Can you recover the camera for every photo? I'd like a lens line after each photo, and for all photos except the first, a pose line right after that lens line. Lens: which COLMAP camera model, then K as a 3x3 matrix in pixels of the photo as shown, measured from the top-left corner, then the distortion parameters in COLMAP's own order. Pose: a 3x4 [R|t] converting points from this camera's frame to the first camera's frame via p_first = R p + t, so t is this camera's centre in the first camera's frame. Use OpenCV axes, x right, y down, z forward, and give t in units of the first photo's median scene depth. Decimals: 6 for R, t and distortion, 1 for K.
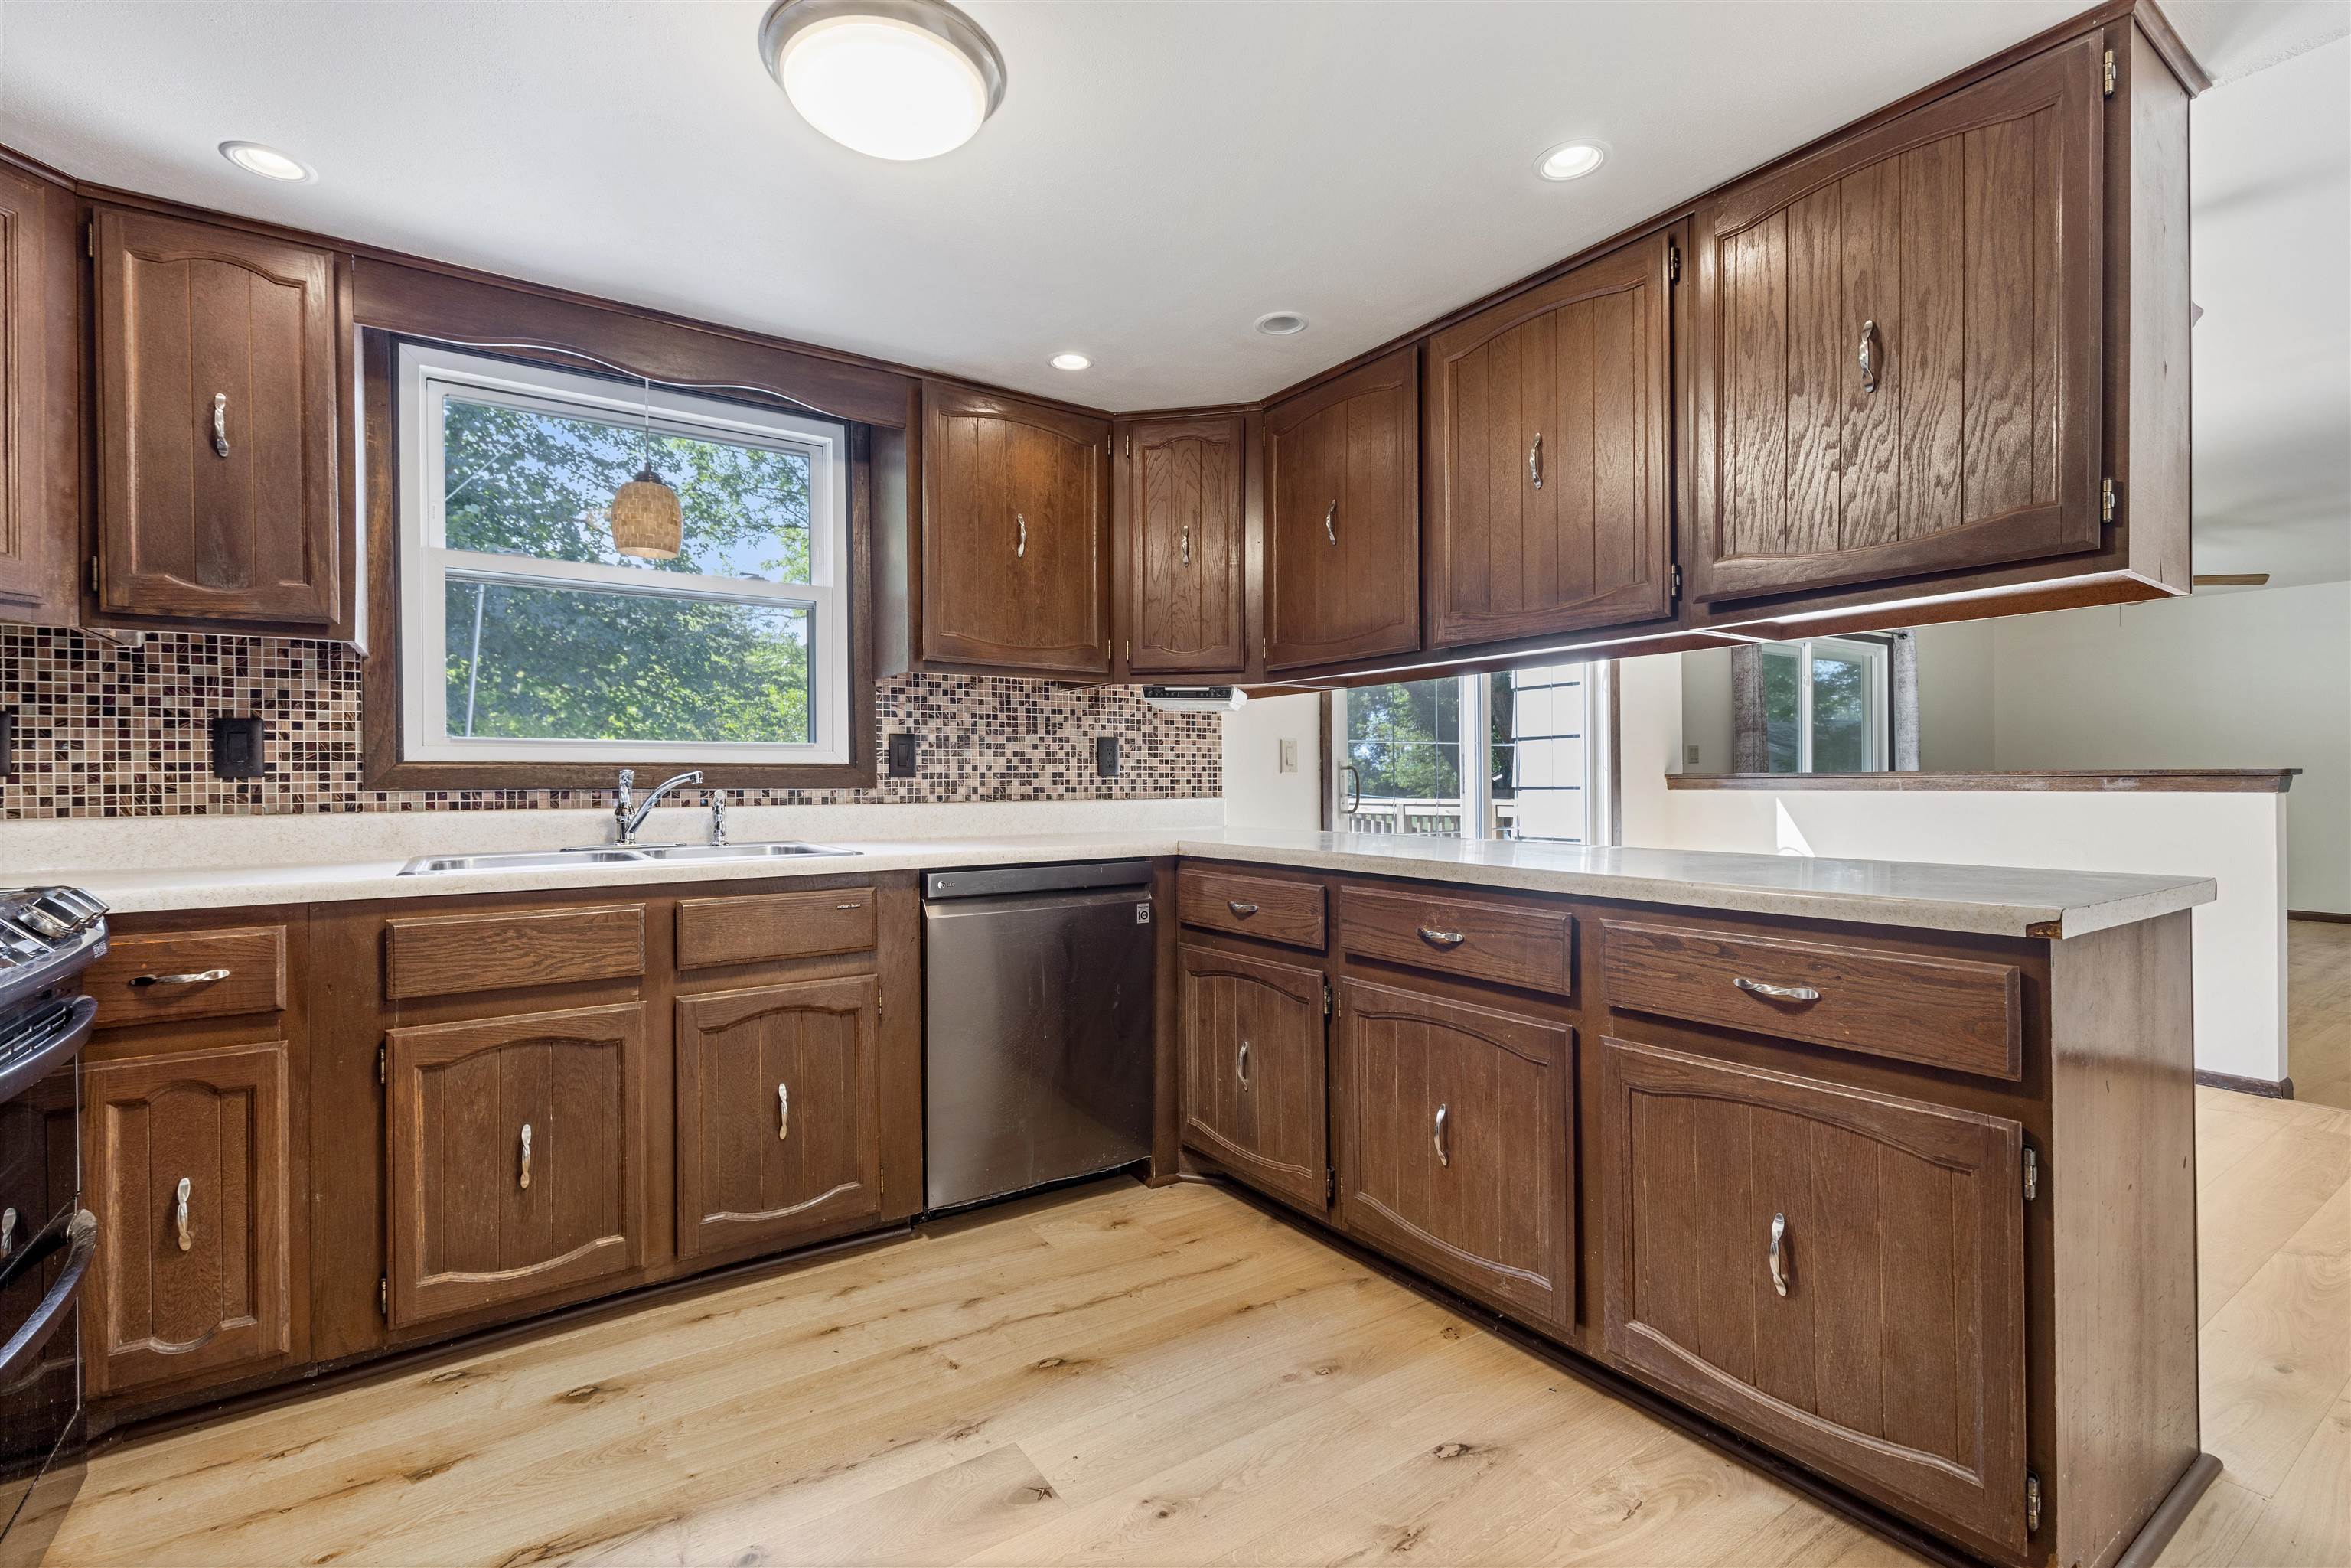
lens RADIAL K [[1071.3, 0, 1164.7], [0, 1071.3, 785.6], [0, 0, 1]] dist [0.009948, -0.001311]
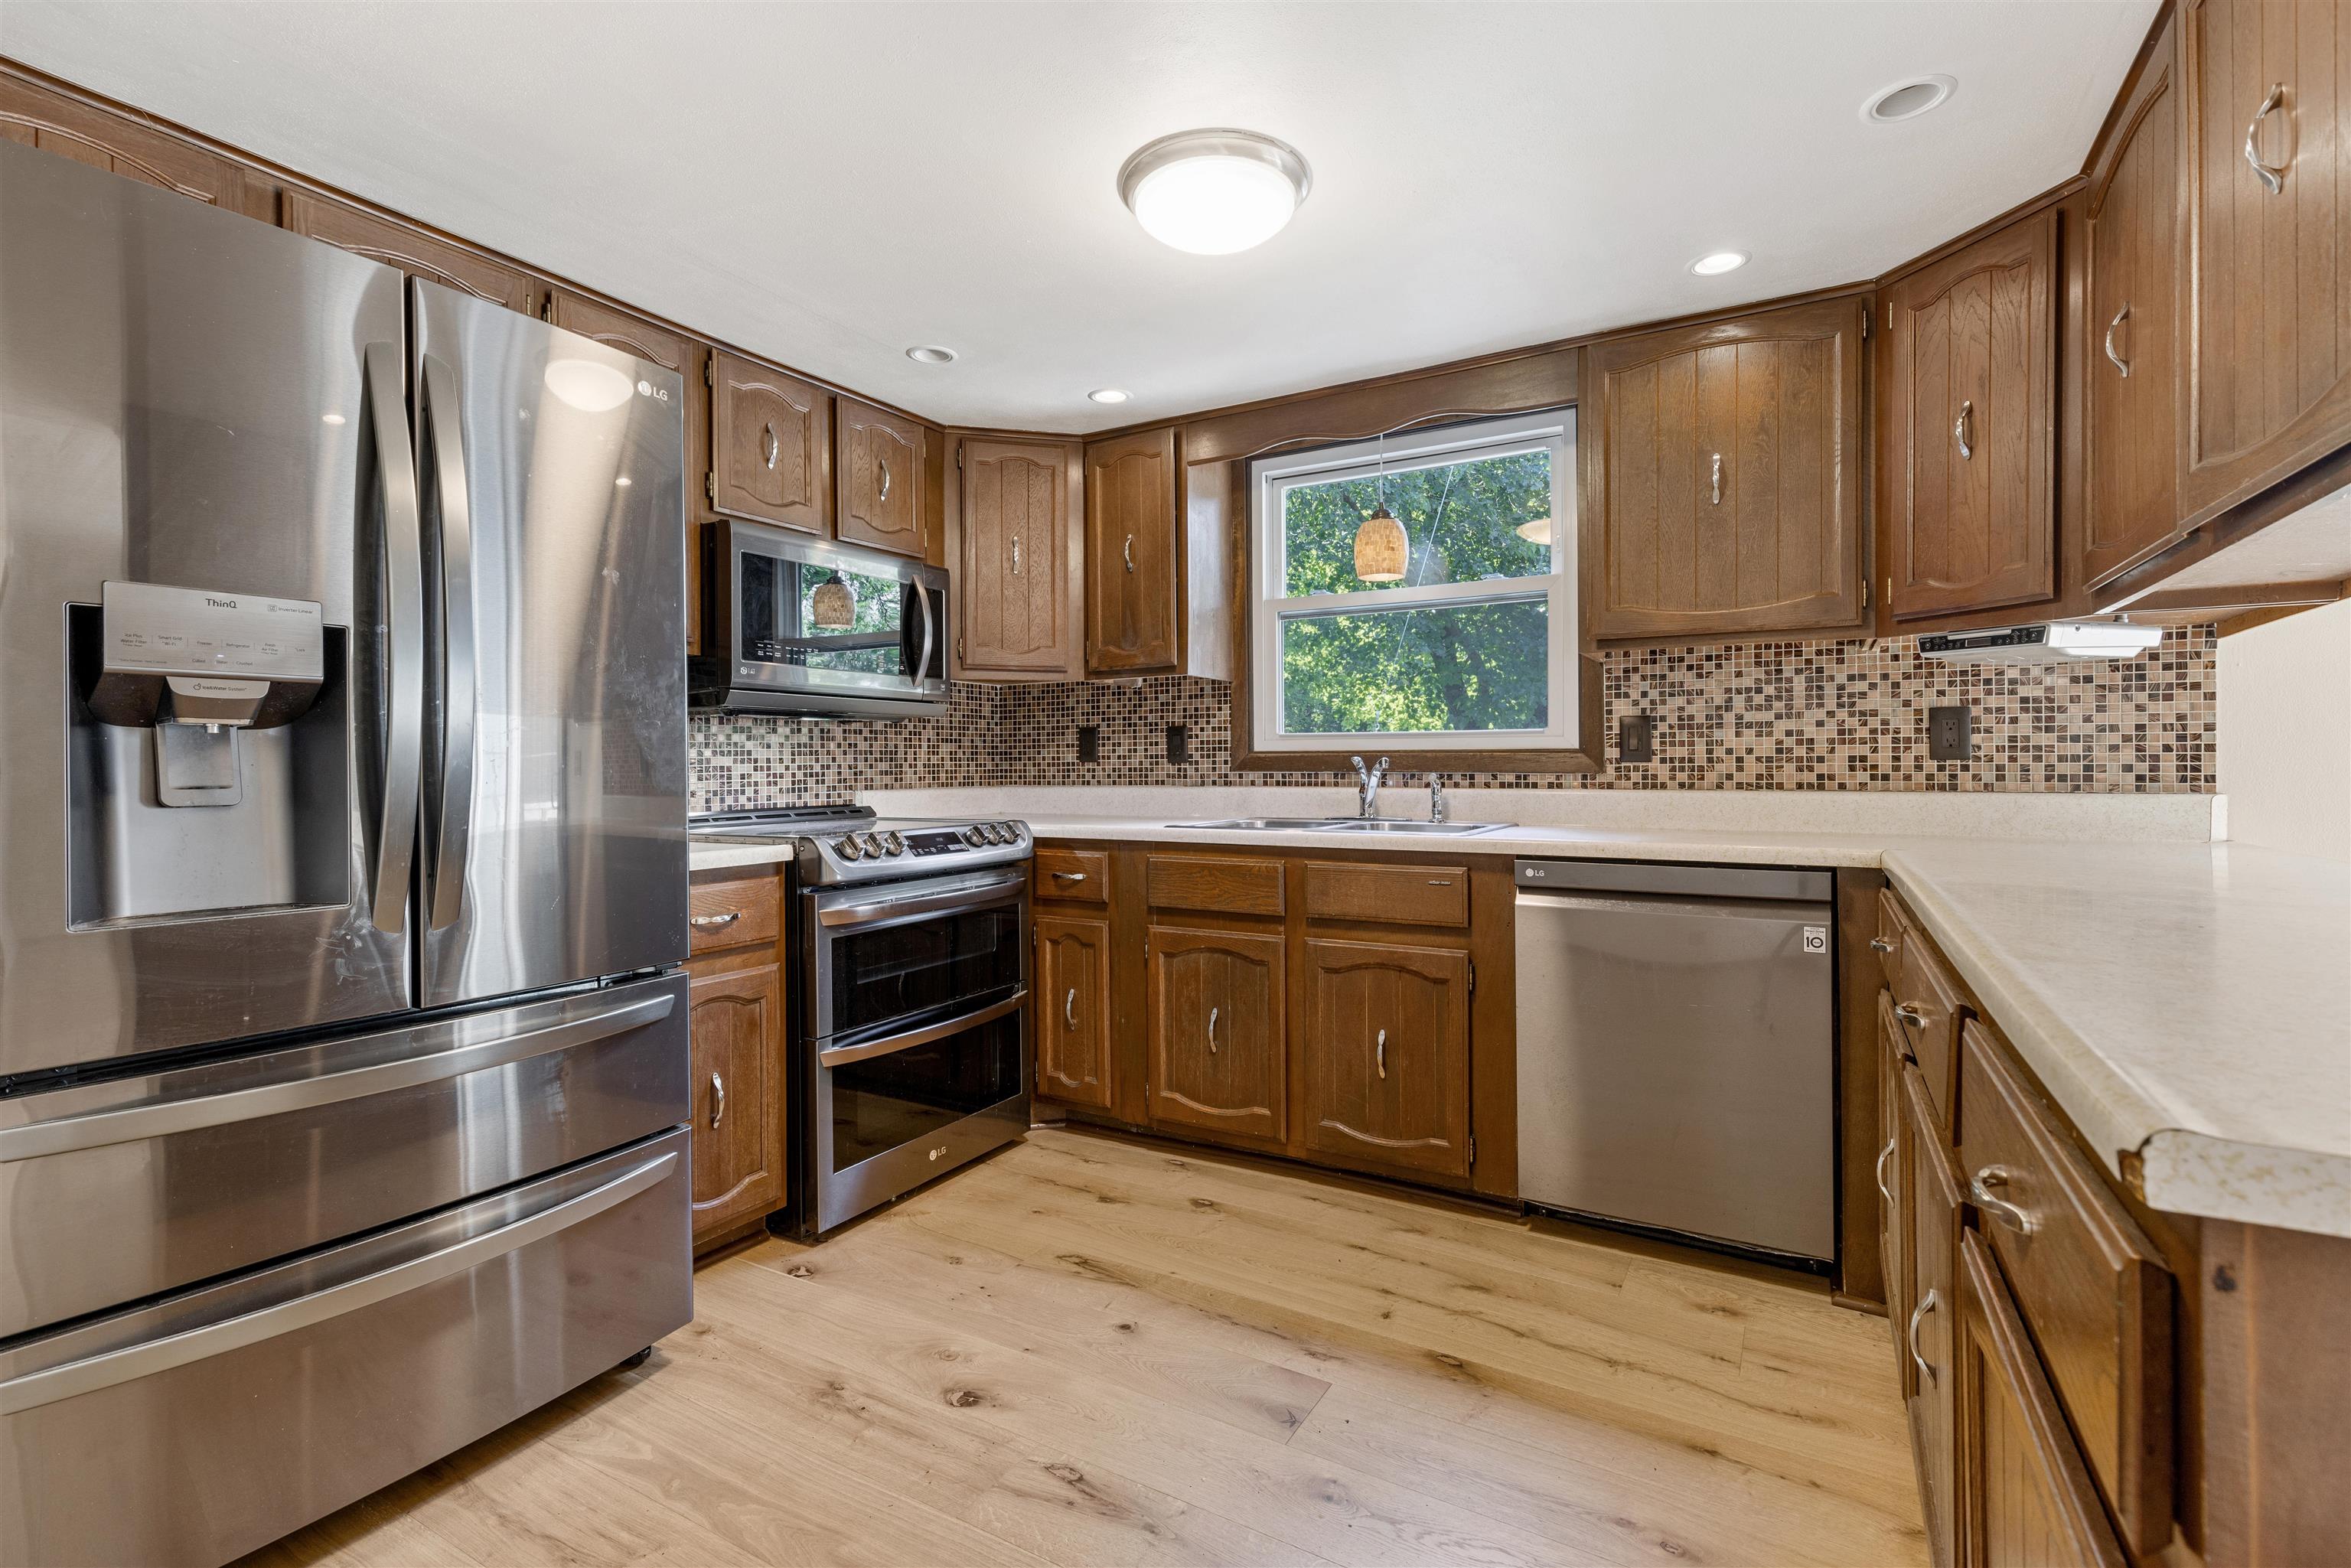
lens RADIAL K [[1071.3, 0, 1154.6], [0, 1071.3, 774.3], [0, 0, 1]] dist [0.009948, -0.001311]
pose [[0.417438, 0.010991, -0.908639, 0.484704], [-0.003450, 0.999939, 0.010510, -0.005956], [0.908699, -0.001252, 0.417450, 0.249820]]
